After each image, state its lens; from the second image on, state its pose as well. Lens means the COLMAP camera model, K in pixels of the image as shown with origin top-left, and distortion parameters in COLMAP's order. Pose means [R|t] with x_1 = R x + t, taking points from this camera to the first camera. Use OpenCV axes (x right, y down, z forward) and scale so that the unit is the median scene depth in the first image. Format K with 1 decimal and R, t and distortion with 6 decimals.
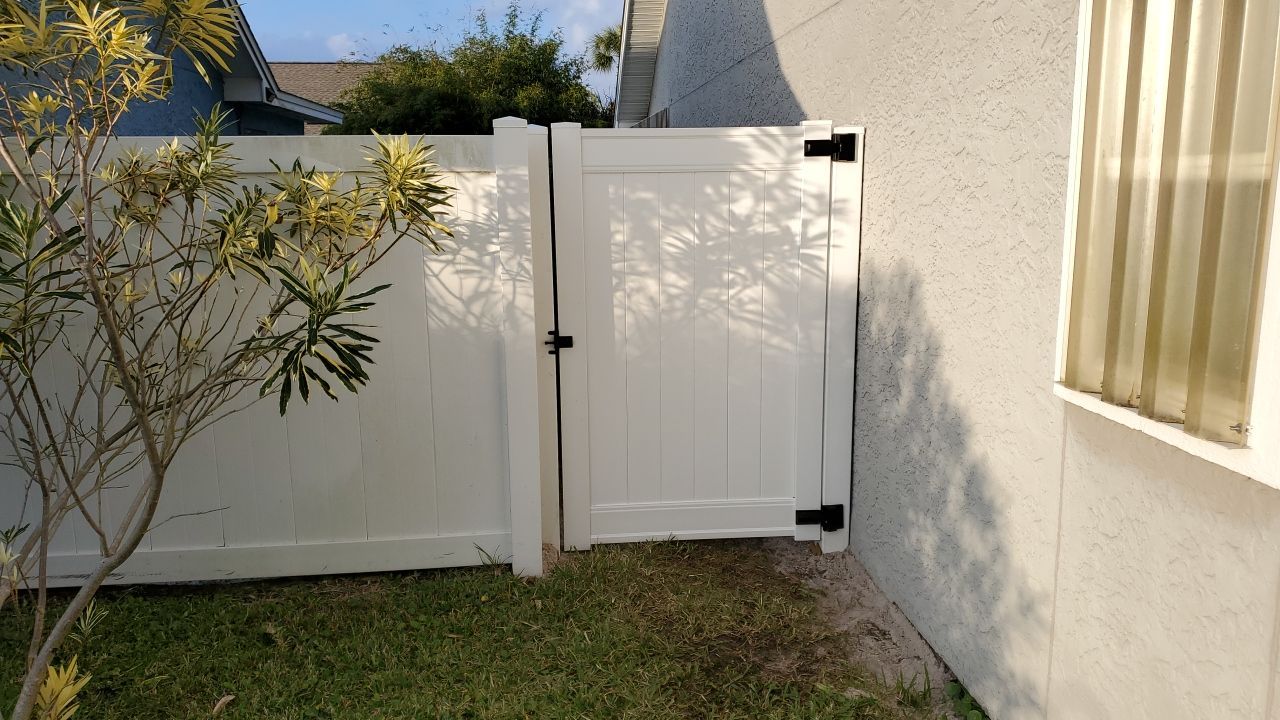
lens RADIAL K [[1009.5, 0, 640.0], [0, 1009.5, 360.0], [0, 0, 1]] dist [0.087231, -0.145560]
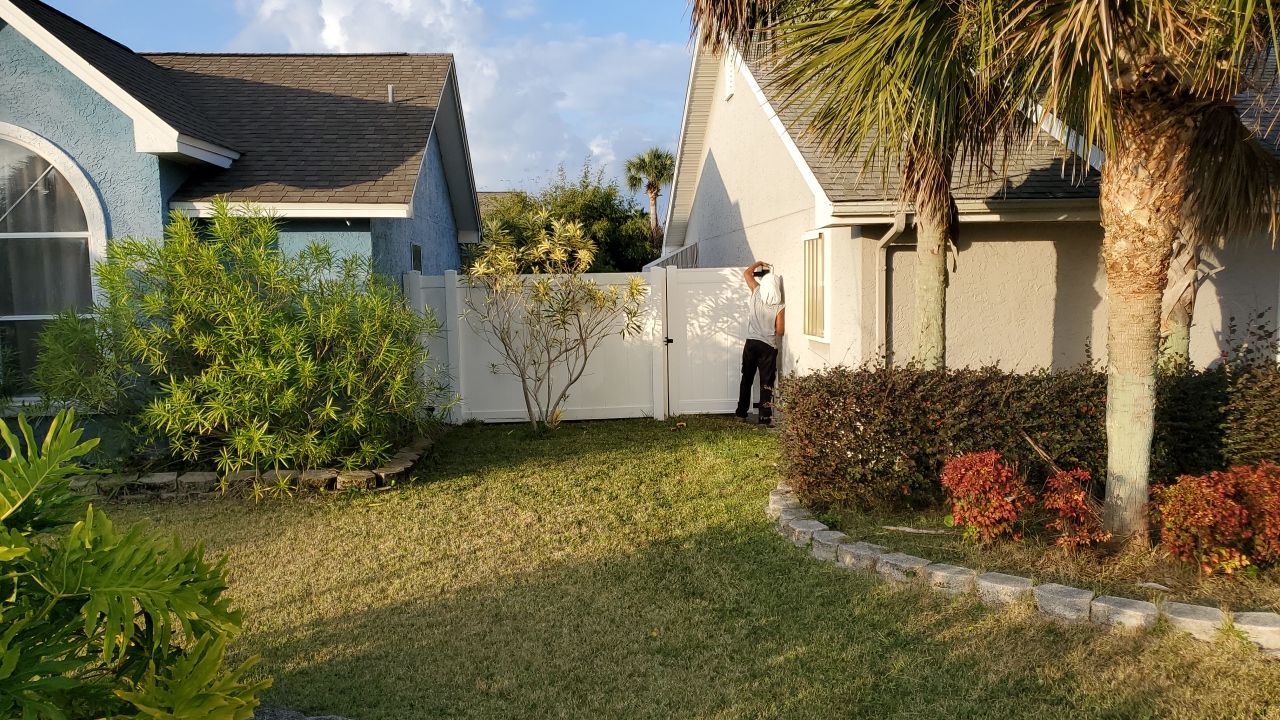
lens RADIAL K [[1009.5, 0, 640.0], [0, 1009.5, 360.0], [0, 0, 1]] dist [0.087231, -0.145560]
pose [[0.999656, -0.016752, -0.020181, -0.101959], [0.014763, 0.995372, -0.094960, 0.306592], [0.021678, 0.094629, 0.995277, -1.854420]]
